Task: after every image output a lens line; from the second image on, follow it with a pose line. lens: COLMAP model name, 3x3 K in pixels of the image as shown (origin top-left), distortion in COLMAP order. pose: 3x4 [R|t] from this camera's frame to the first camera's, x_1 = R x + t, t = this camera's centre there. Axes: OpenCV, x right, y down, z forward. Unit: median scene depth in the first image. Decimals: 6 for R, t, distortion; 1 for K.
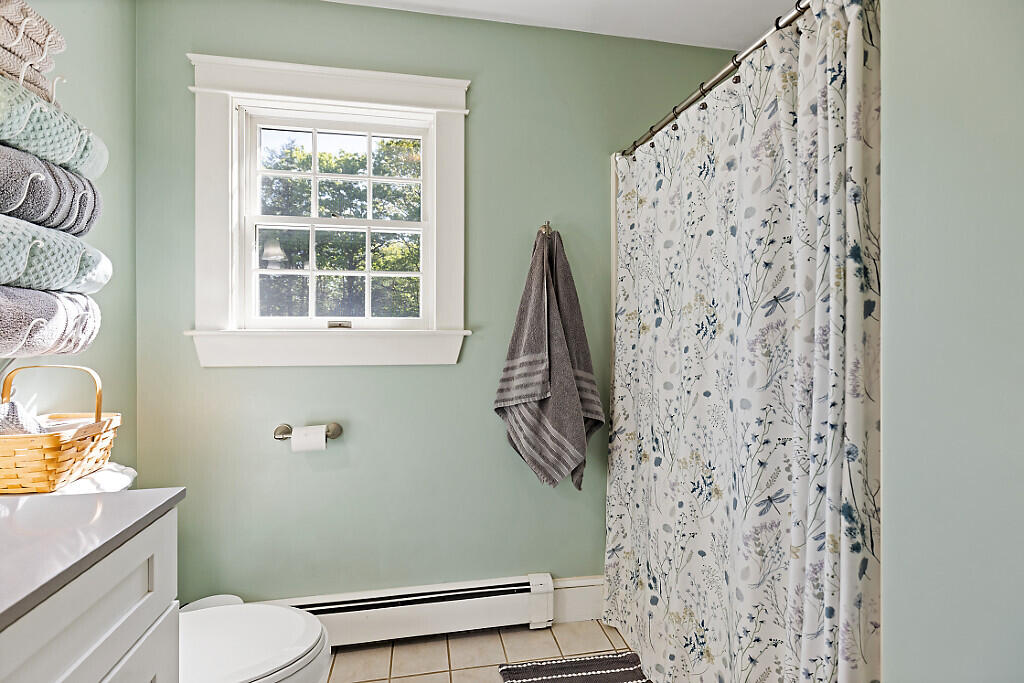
lens RADIAL K [[469.4, 0, 509.9], [0, 469.4, 329.2], [0, 0, 1]] dist [0.000351, -0.000684]
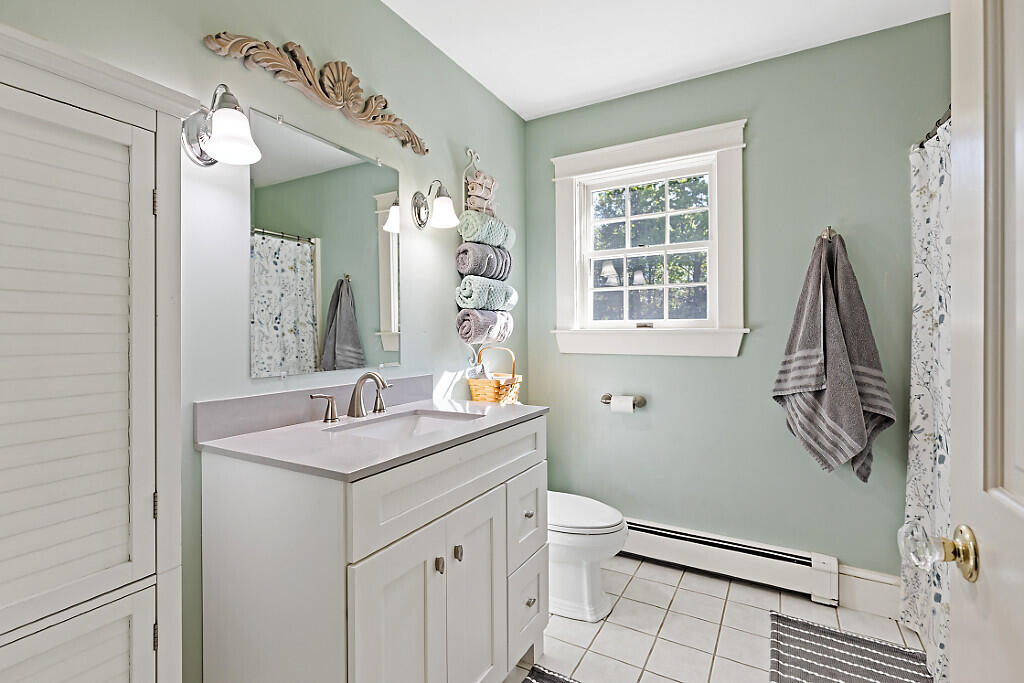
lens RADIAL K [[469.4, 0, 509.9], [0, 469.4, 329.2], [0, 0, 1]] dist [0.000351, -0.000684]
pose [[0.762382, -0.006616, -0.647094, 0.231188], [0.008036, 0.999967, -0.000757, -0.000077], [0.647078, -0.004623, 0.762410, -0.306192]]
